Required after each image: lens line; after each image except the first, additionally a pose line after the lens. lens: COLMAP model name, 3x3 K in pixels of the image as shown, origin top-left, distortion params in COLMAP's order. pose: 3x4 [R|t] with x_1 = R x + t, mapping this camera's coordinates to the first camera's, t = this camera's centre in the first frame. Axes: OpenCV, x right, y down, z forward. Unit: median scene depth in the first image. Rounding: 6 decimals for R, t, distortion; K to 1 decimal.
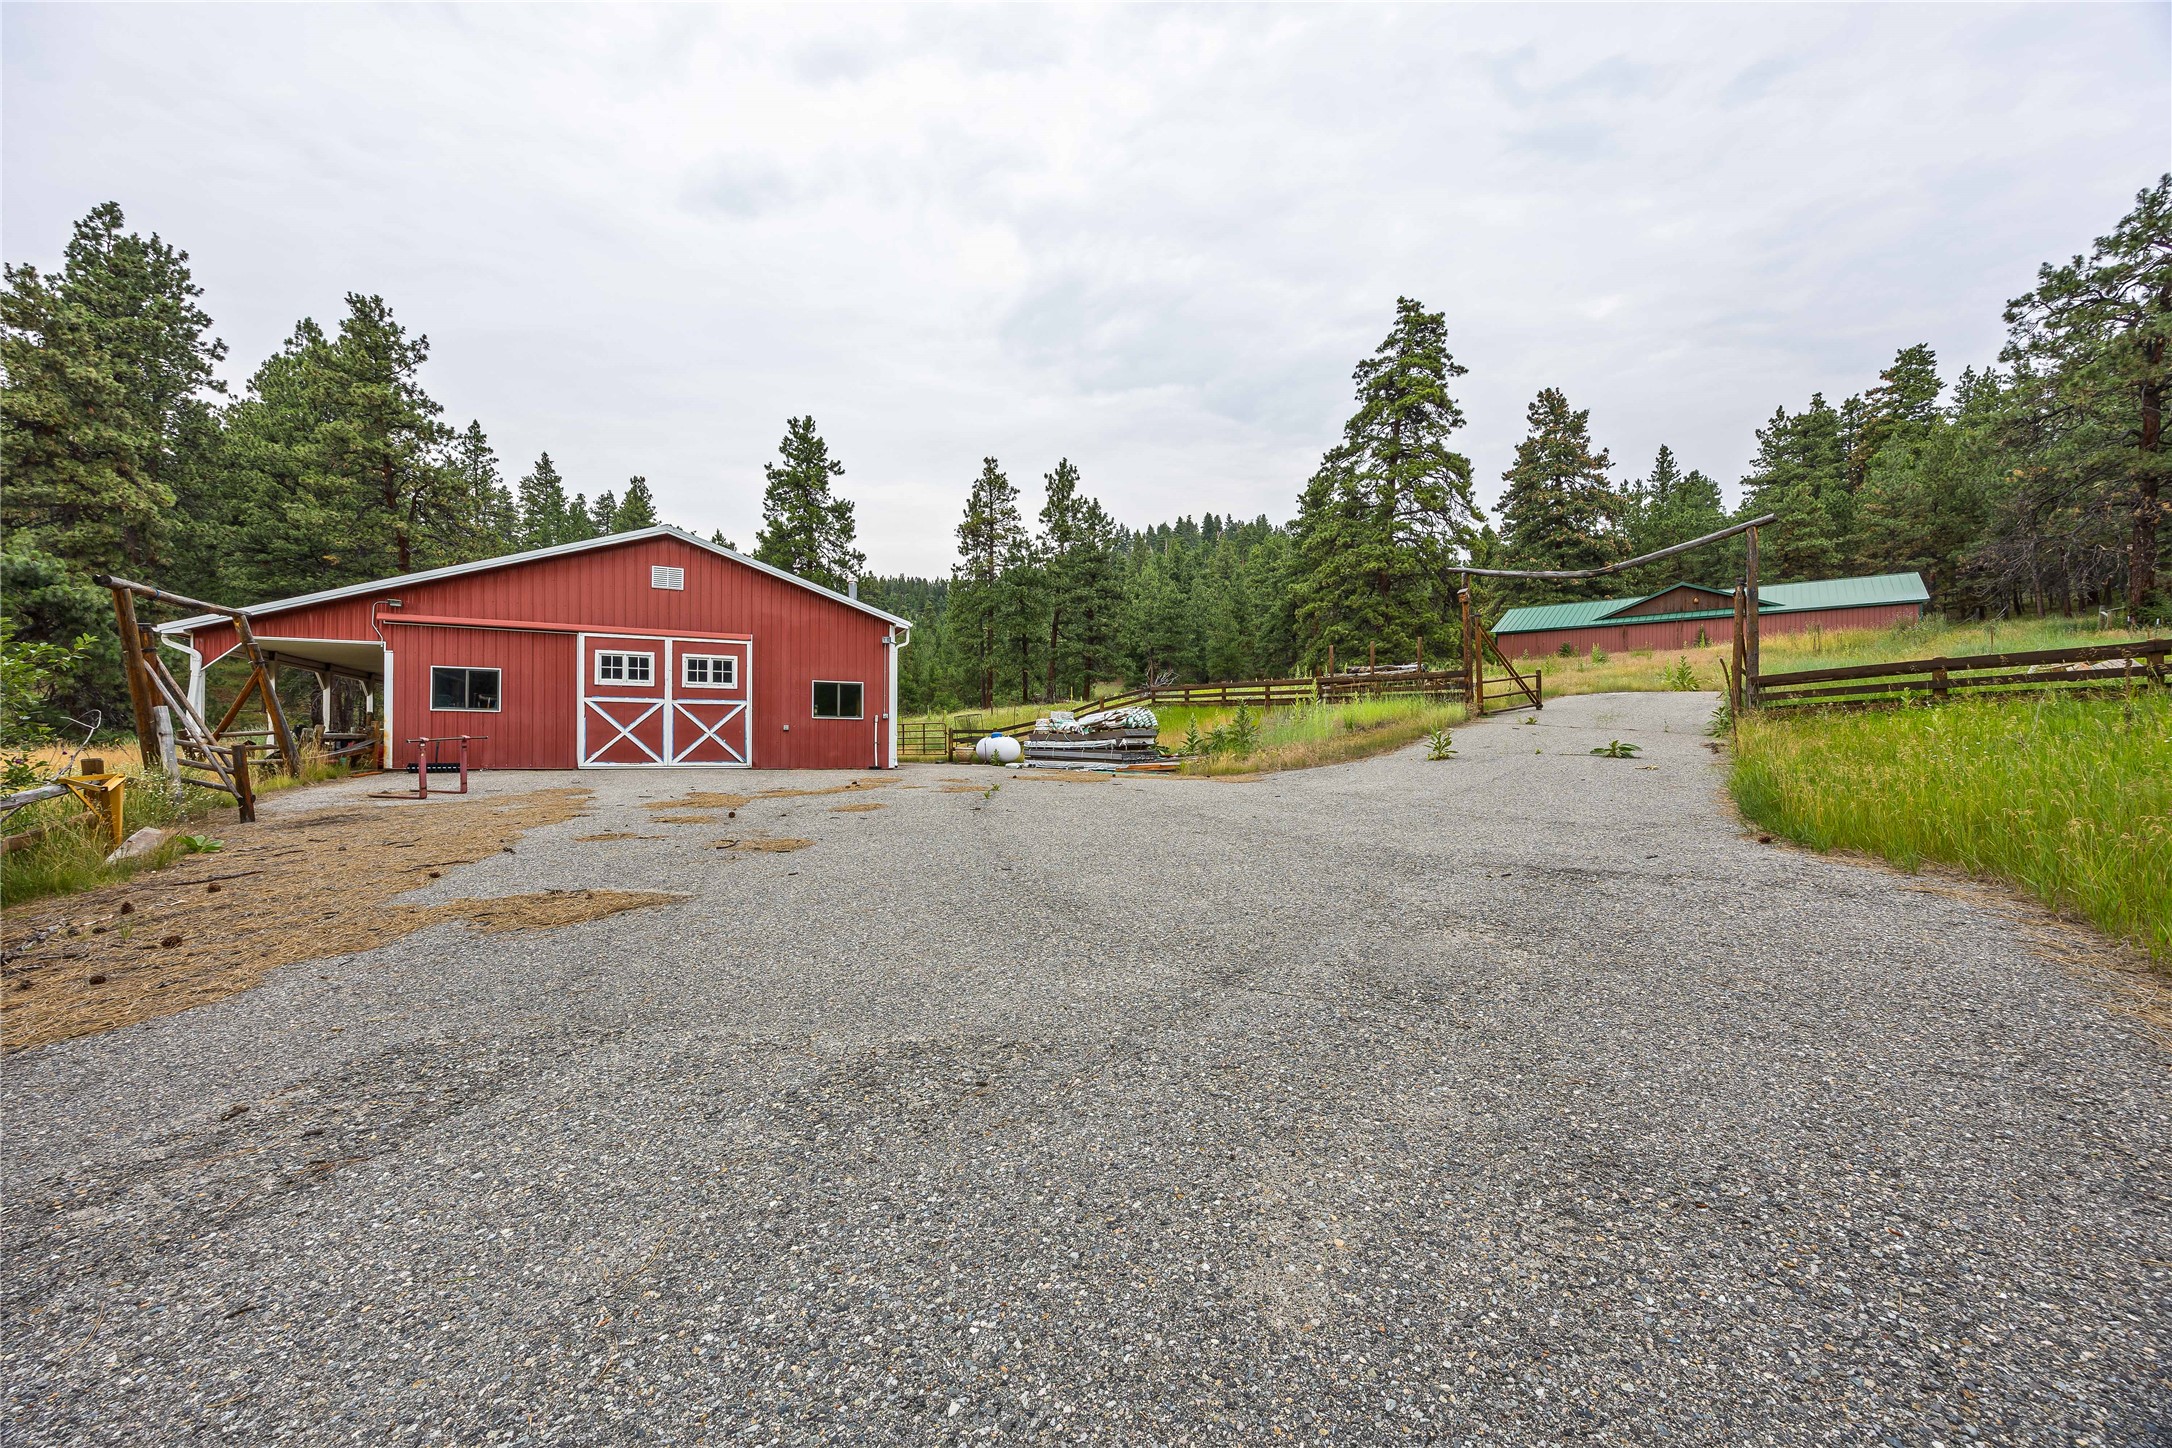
lens RADIAL K [[840.4, 0, 1089.7], [0, 840.4, 744.1], [0, 0, 1]] dist [-0.000059, -0.001024]
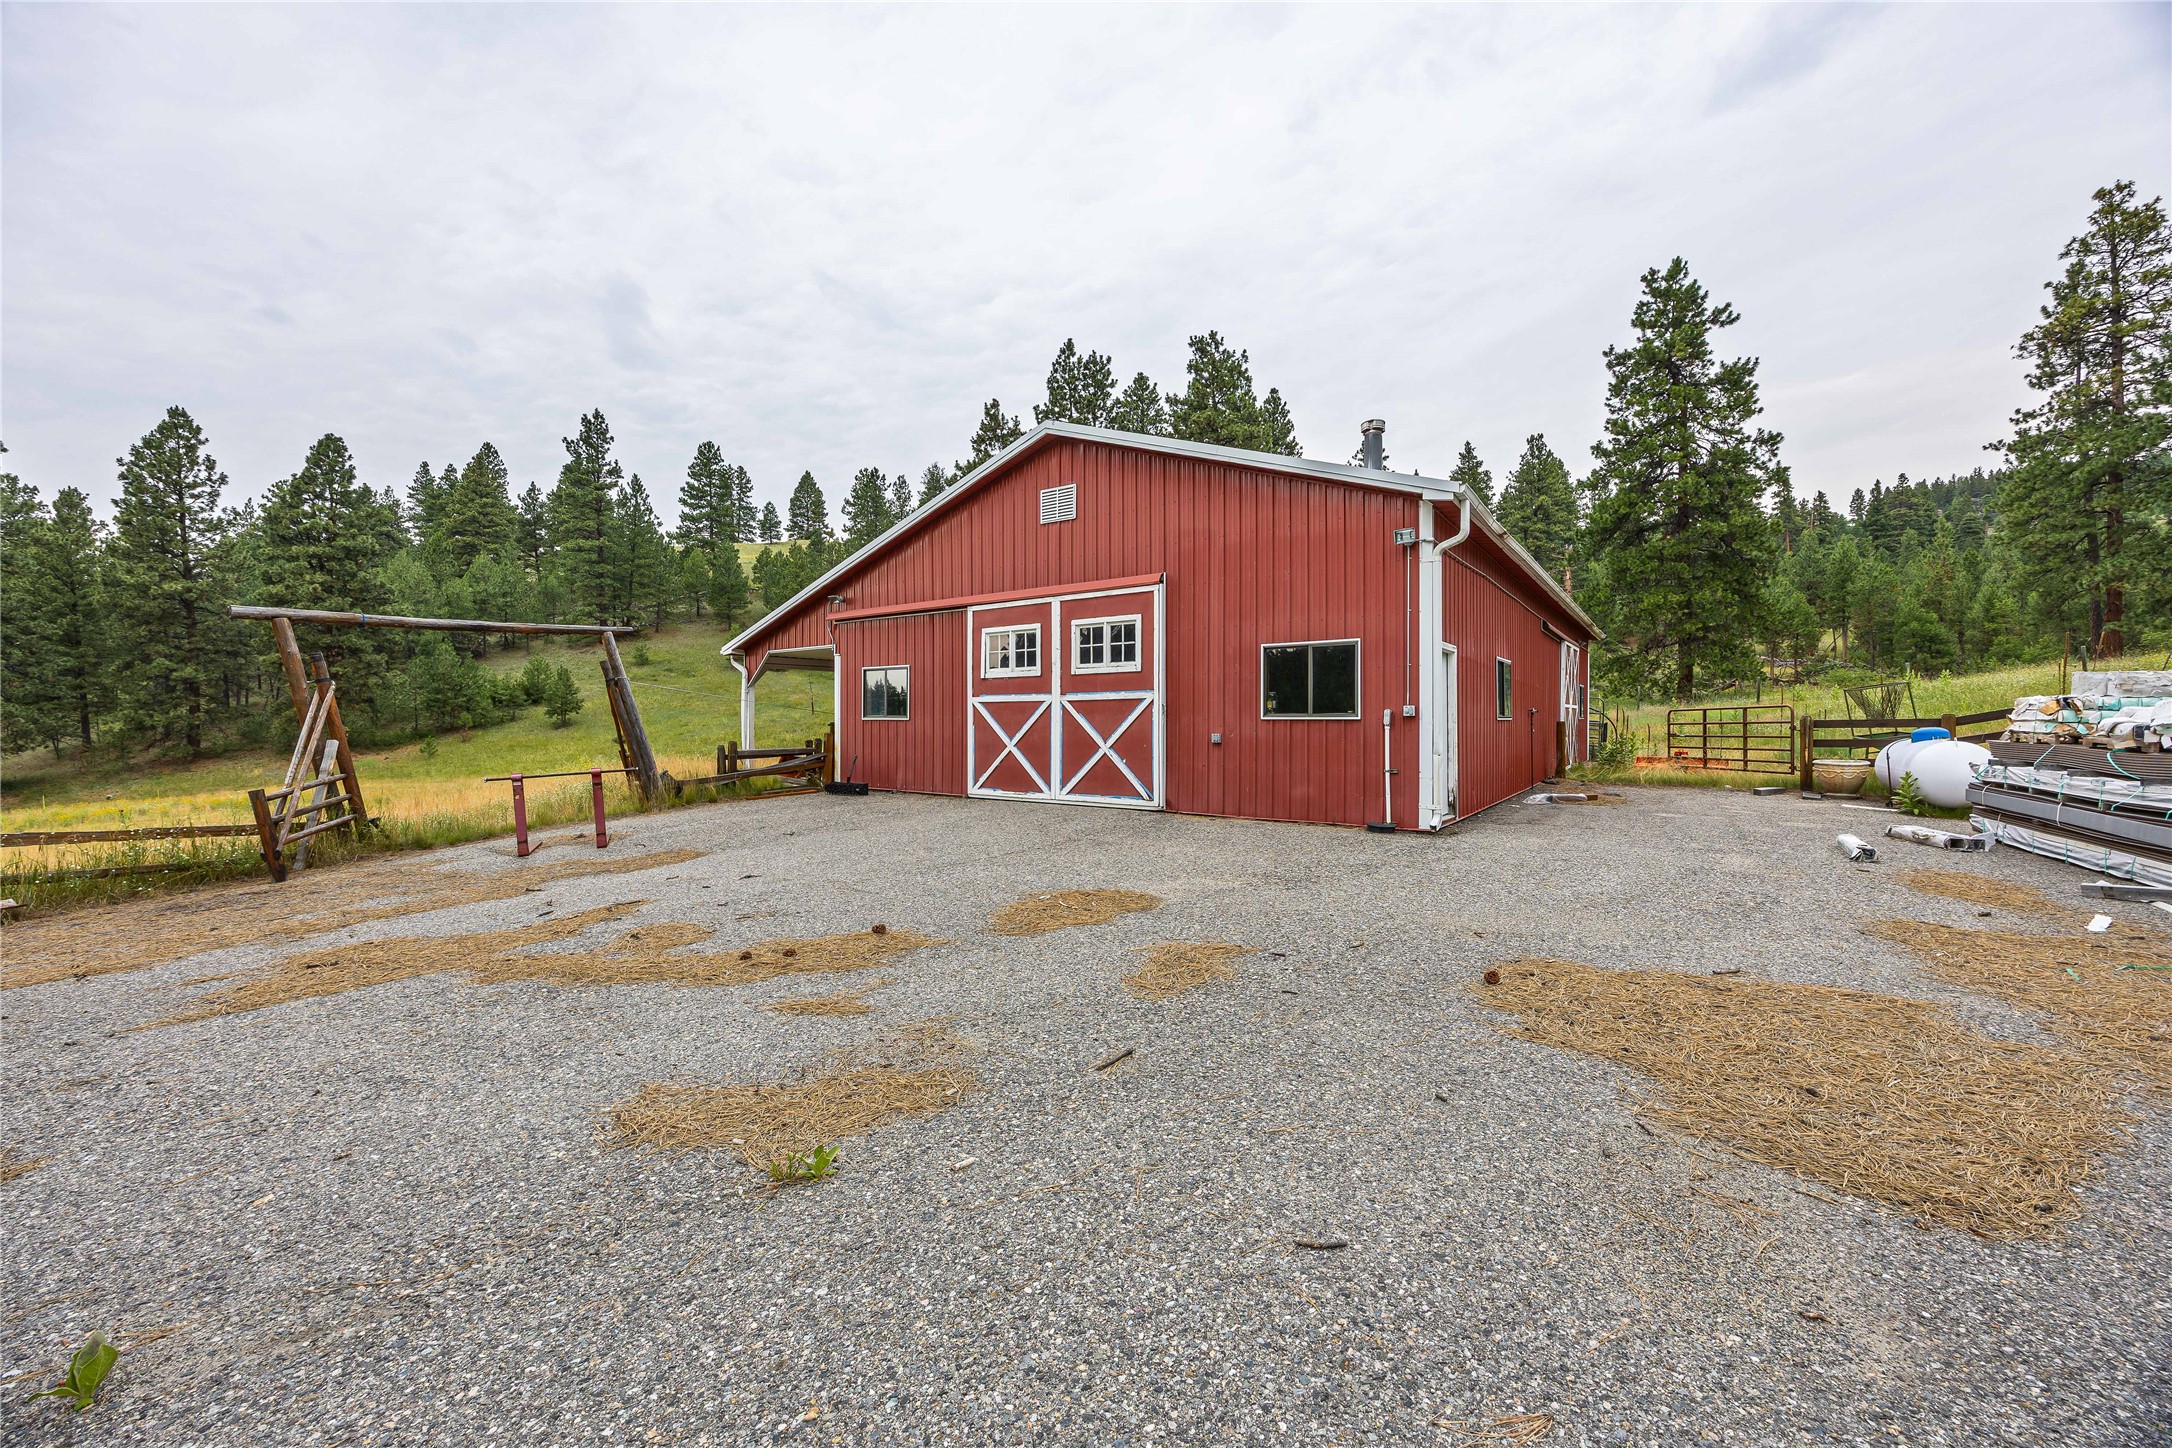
lens RADIAL K [[840.4, 0, 1071.9], [0, 840.4, 721.2], [0, 0, 1]] dist [-0.000059, -0.001024]
pose [[0.492603, -0.008981, -0.870208, 0.053034], [0.008333, 0.999950, -0.005602, -0.026922], [0.870214, -0.004491, 0.492653, 0.637047]]
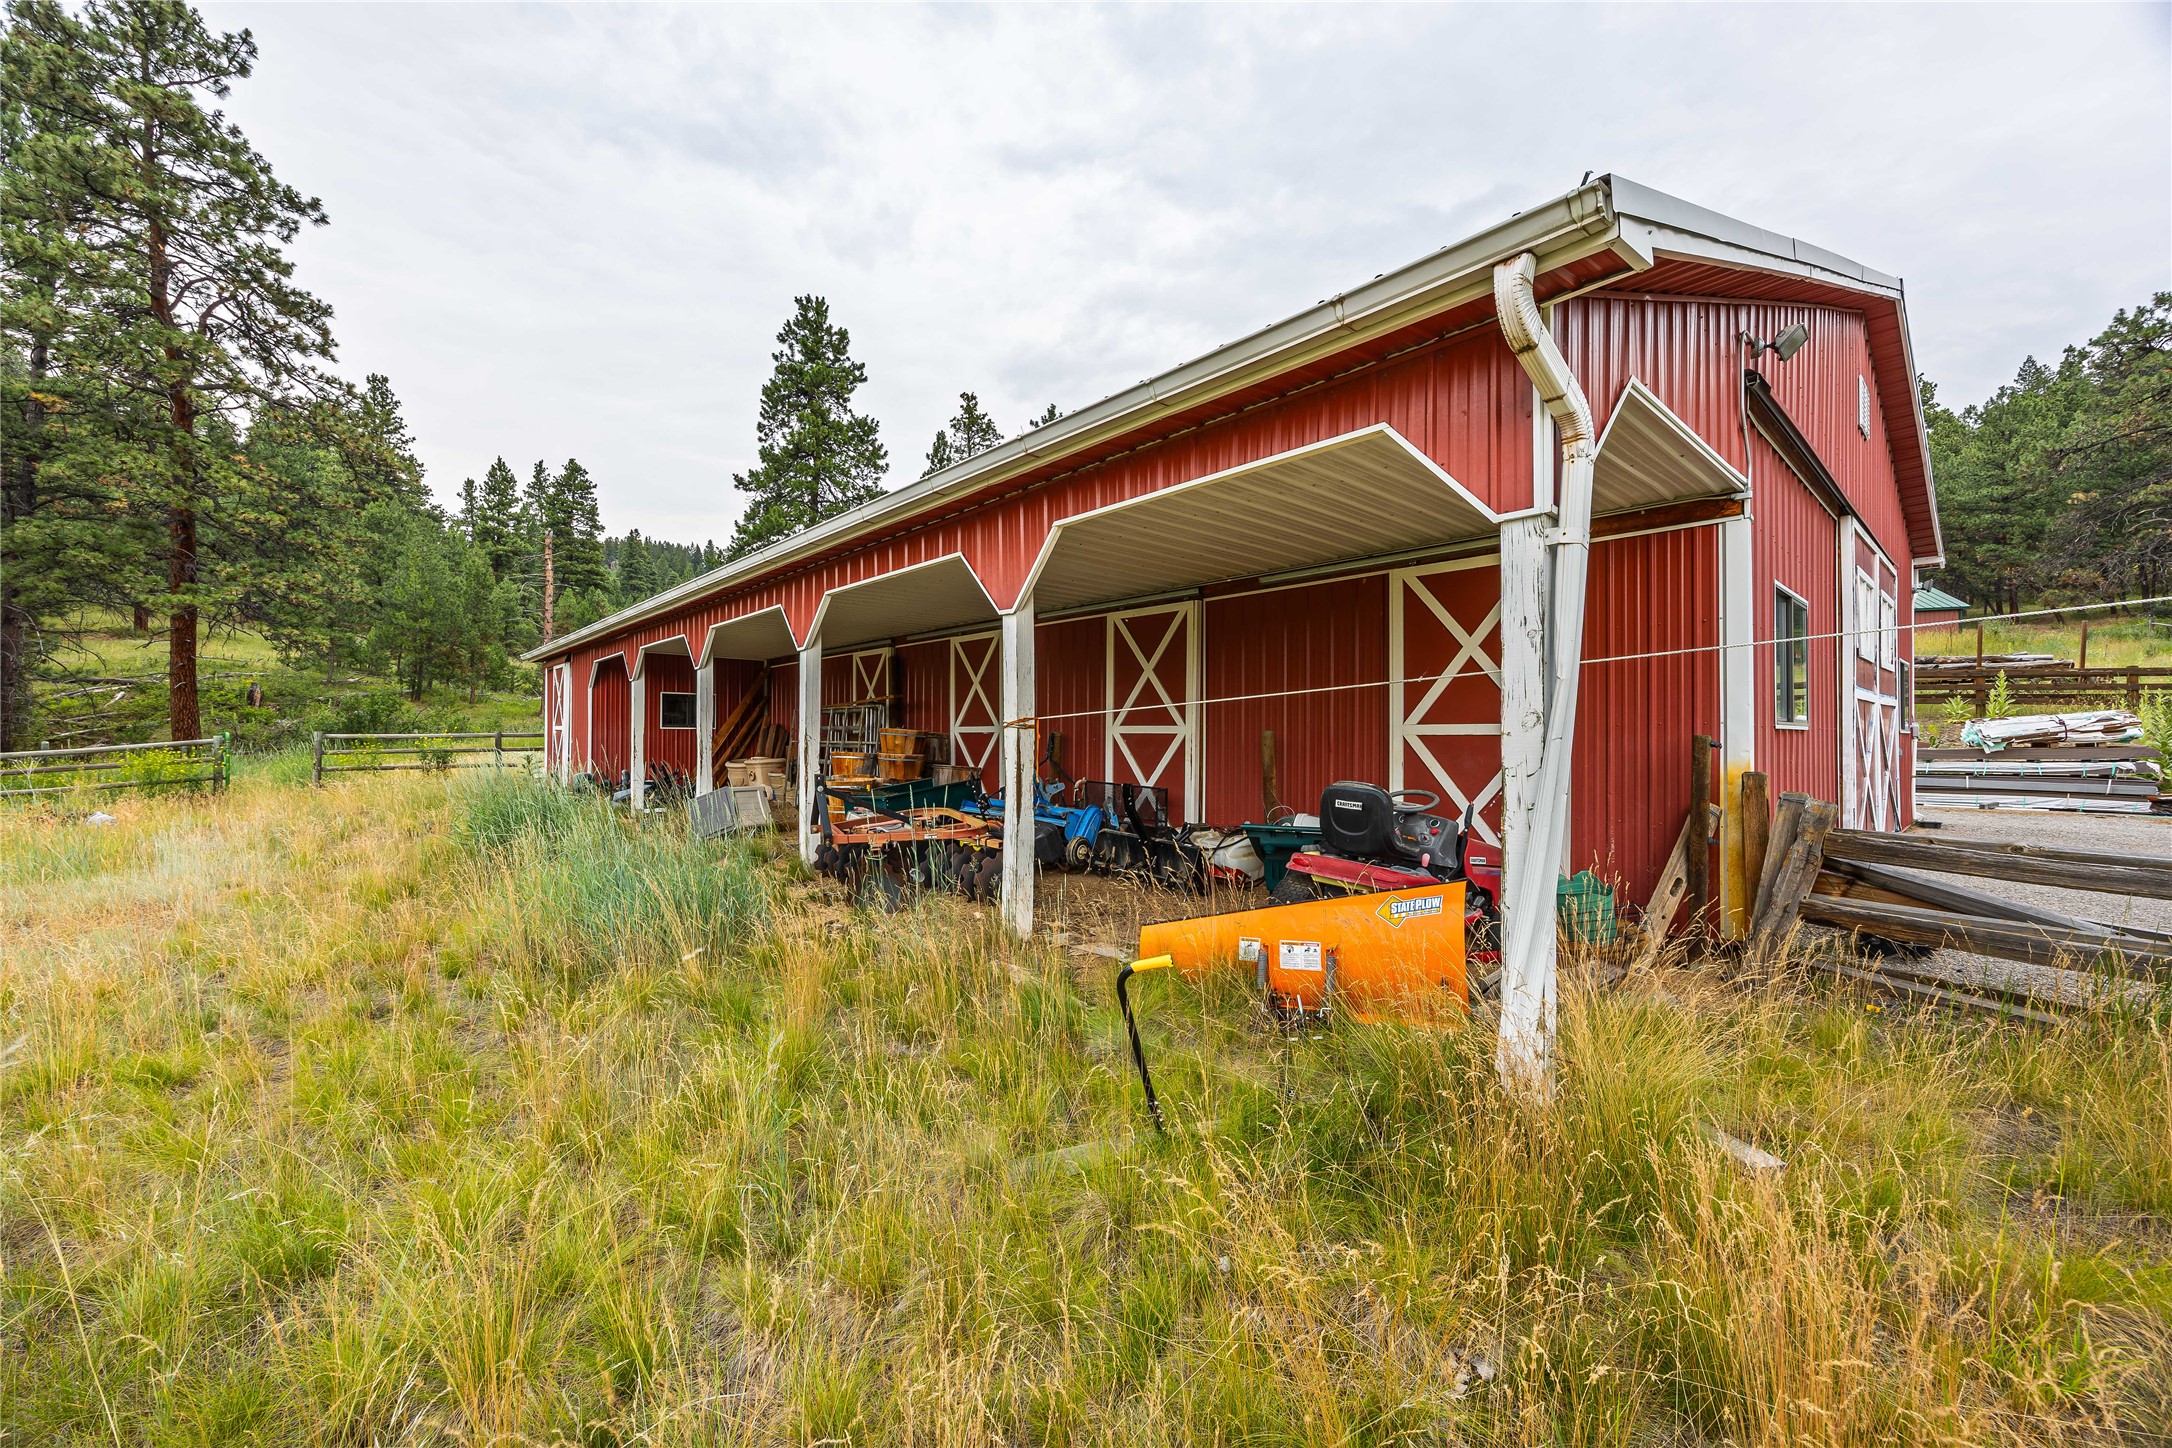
lens RADIAL K [[840.4, 0, 1091.2], [0, 840.4, 724.8], [0, 0, 1]] dist [-0.000059, -0.001024]
pose [[0.953958, 0.000961, 0.299940, -0.928473], [0.001239, 0.999974, -0.007144, -0.031472], [-0.299939, 0.007187, 0.953931, 0.651267]]
